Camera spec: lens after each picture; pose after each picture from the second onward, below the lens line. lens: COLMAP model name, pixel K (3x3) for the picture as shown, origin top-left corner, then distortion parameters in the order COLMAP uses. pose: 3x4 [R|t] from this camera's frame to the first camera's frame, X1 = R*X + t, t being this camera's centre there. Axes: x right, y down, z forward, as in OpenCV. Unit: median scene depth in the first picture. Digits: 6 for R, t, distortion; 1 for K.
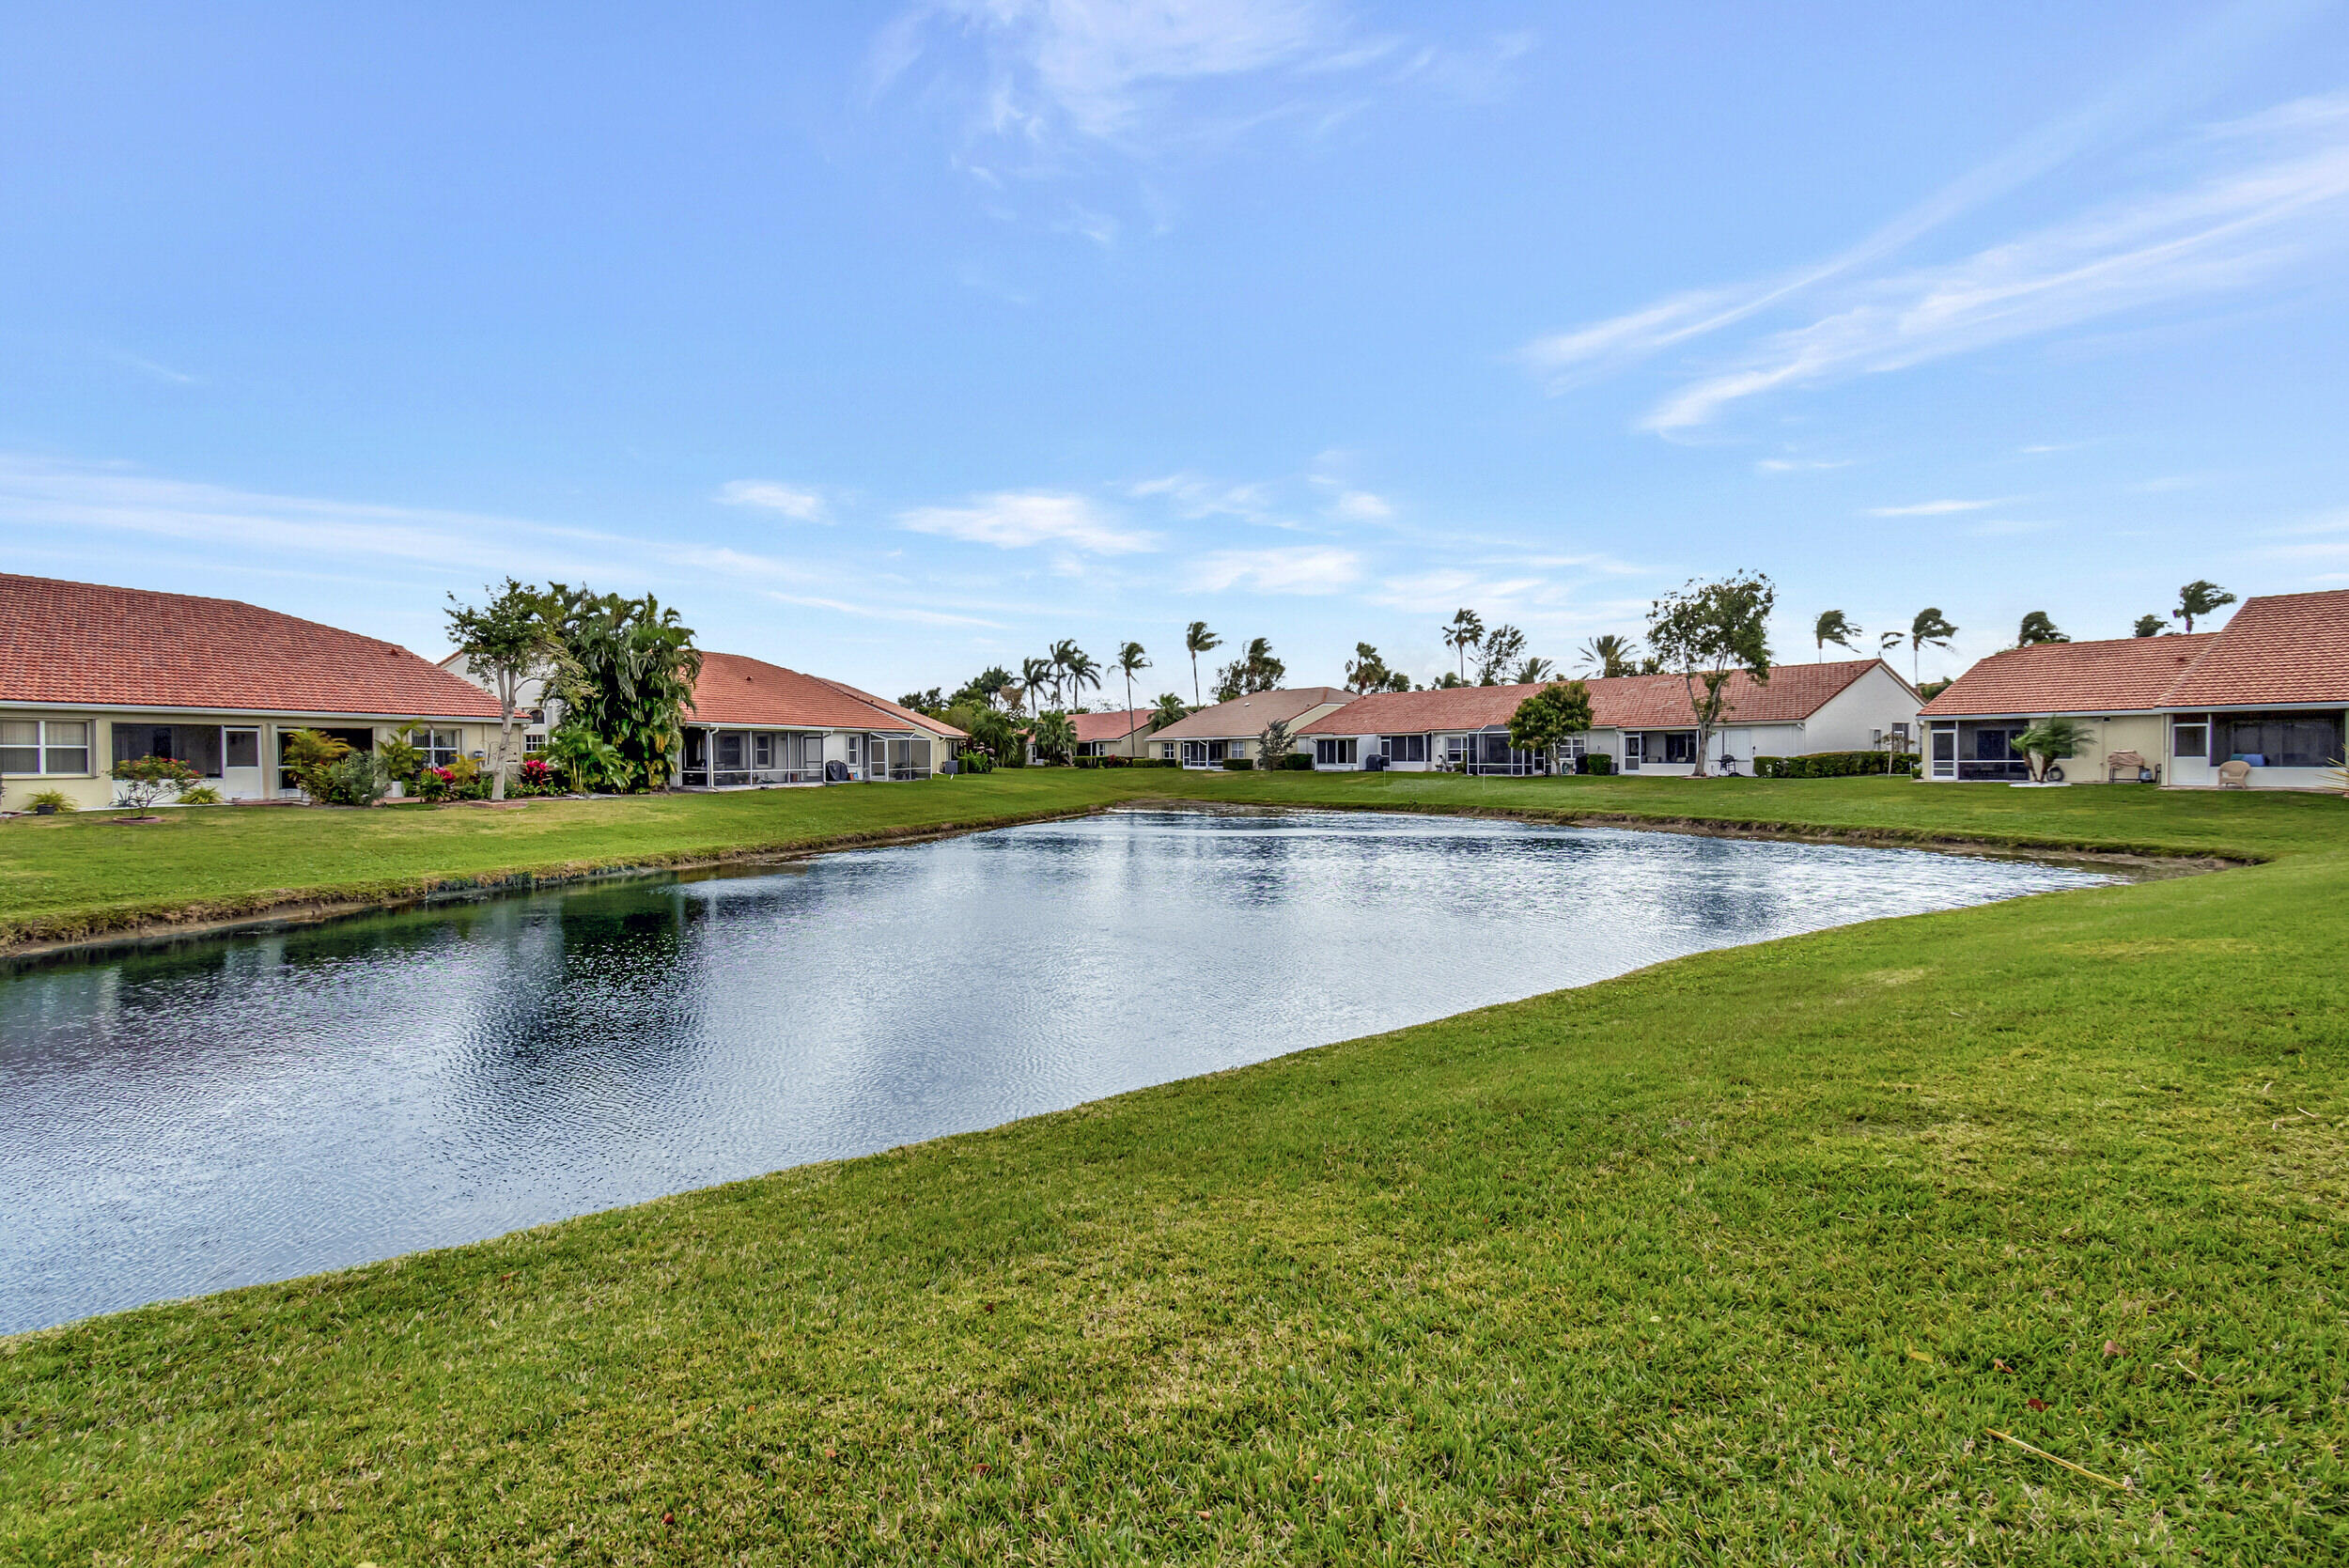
lens RADIAL K [[1067.6, 0, 1167.0], [0, 1067.6, 821.6], [0, 0, 1]] dist [-0.001346, -0.000883]
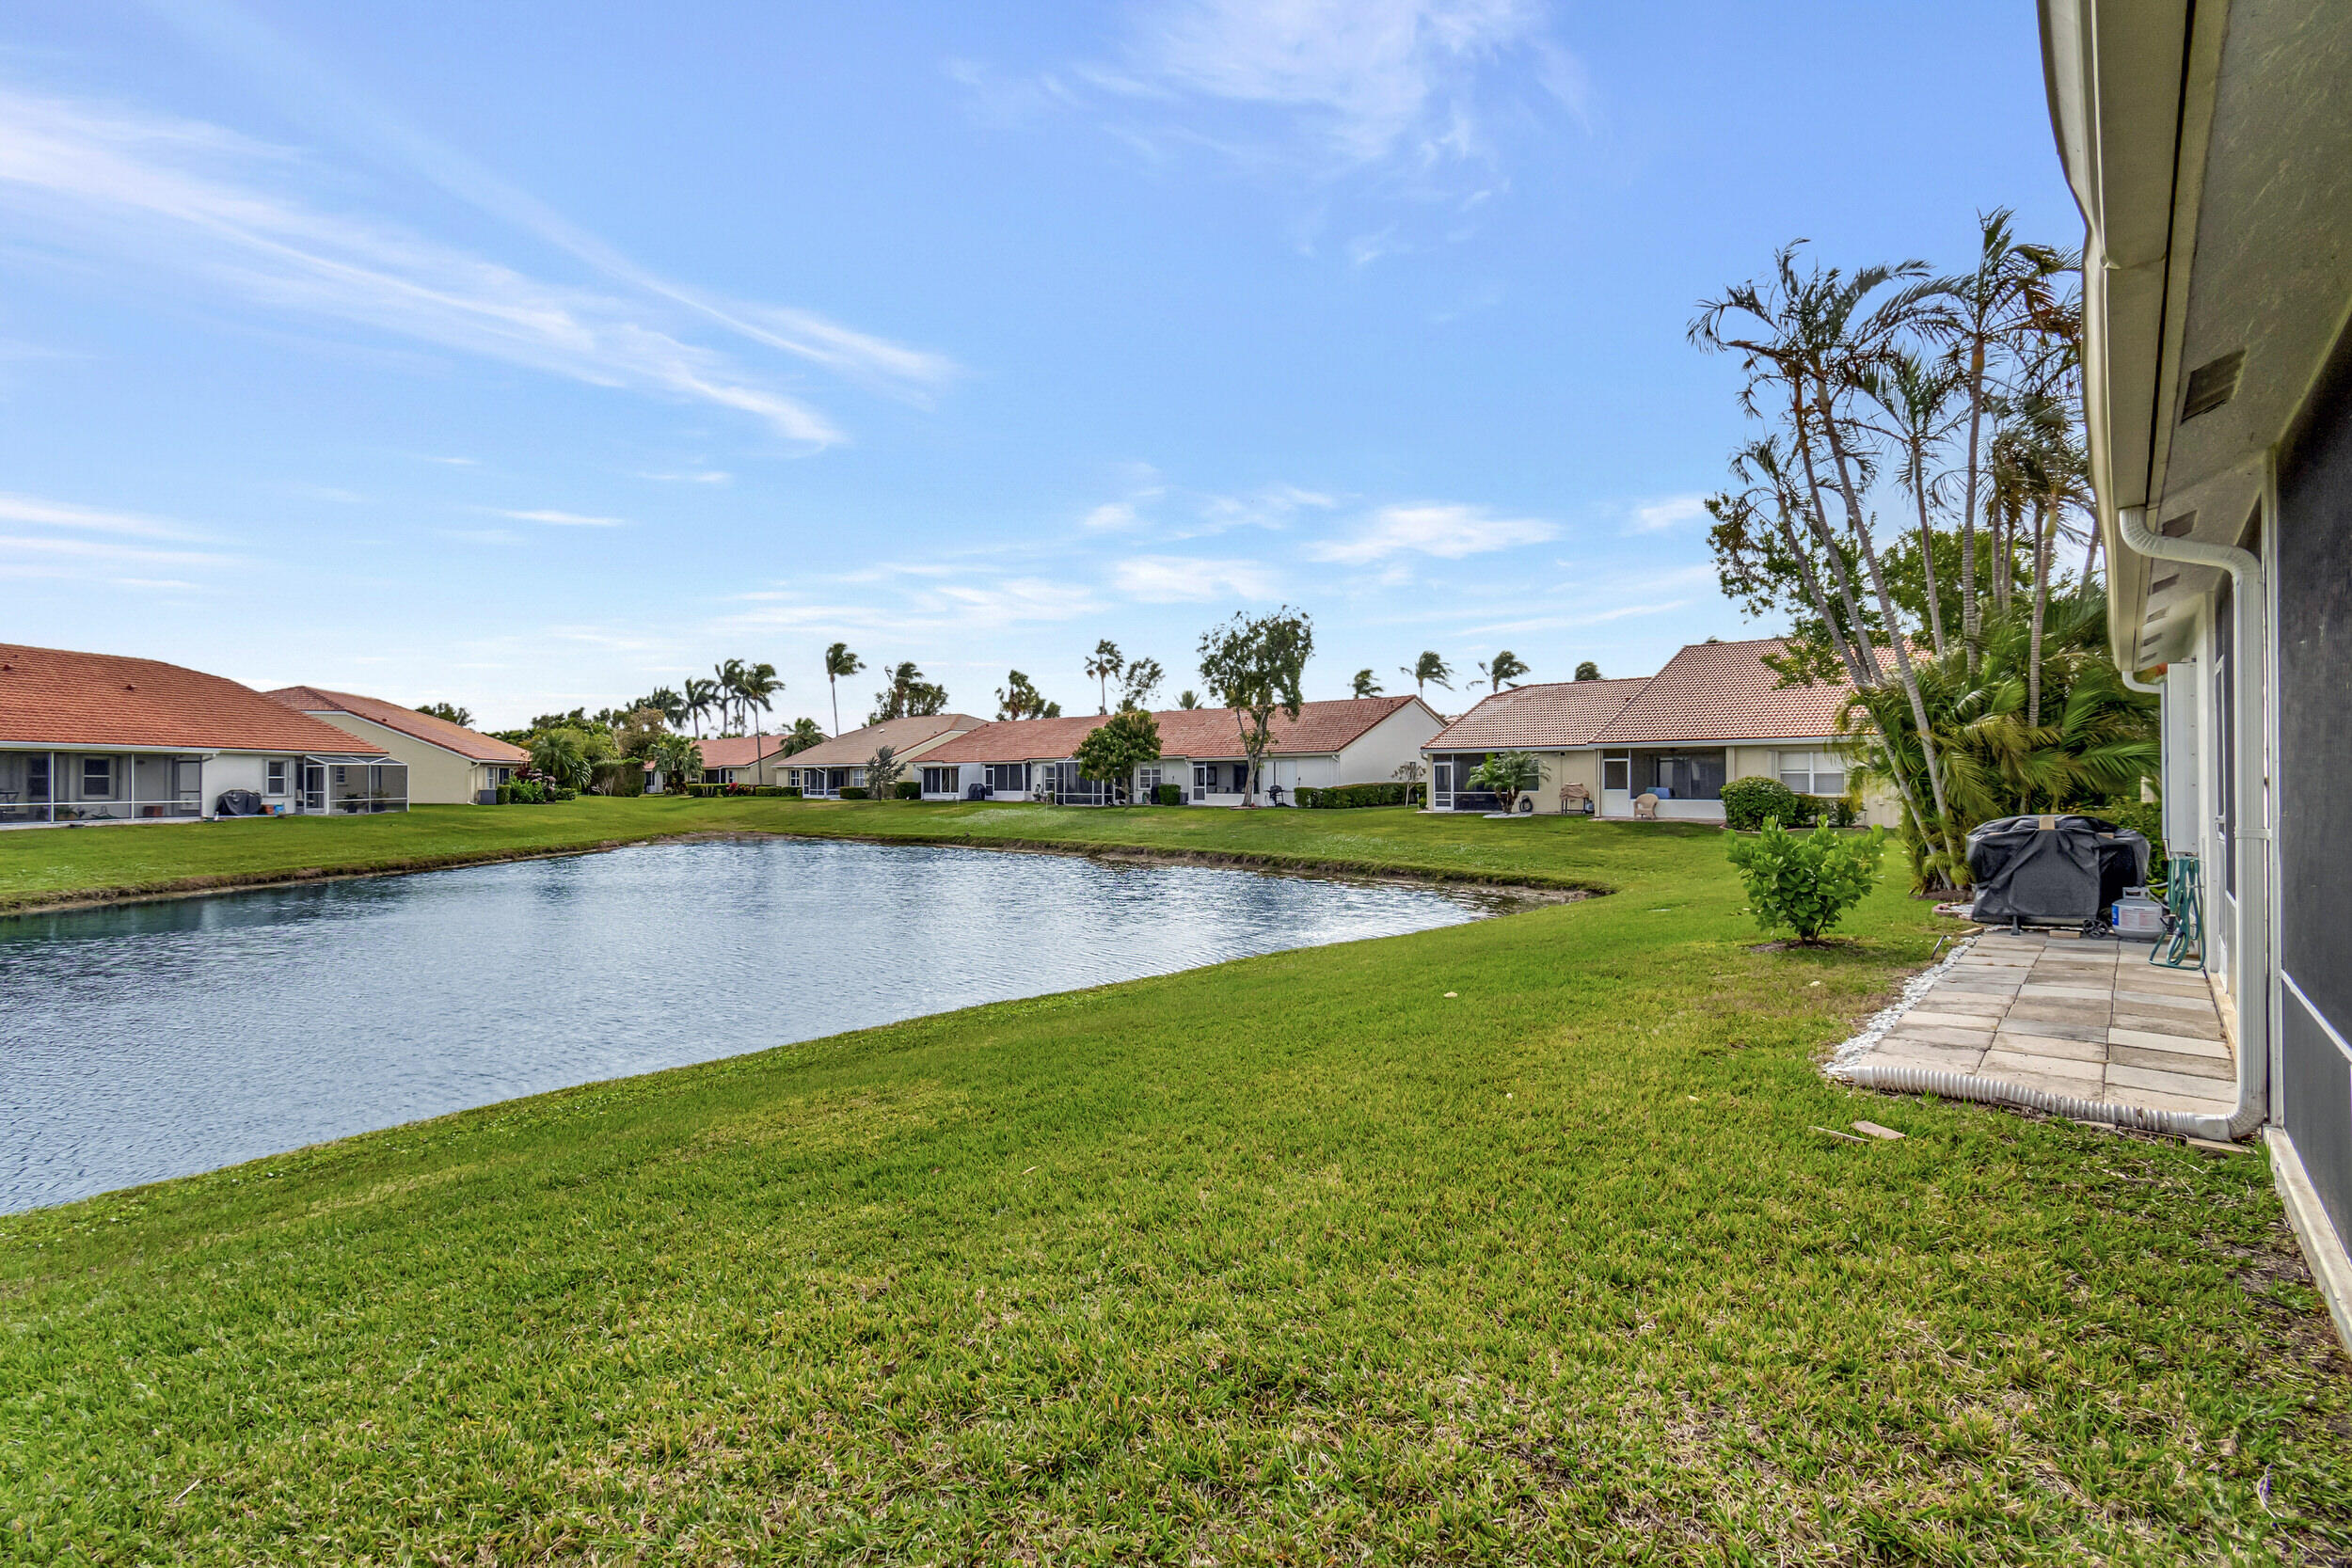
lens RADIAL K [[1046.0, 0, 1165.0], [0, 1046.0, 762.0], [0, 0, 1]] dist [0.002566, -0.000002]
pose [[0.970320, 0.007859, 0.241696, 0.134707], [0.011751, 0.996759, -0.079585, -0.005018], [-0.241538, 0.080063, 0.967083, 0.044041]]
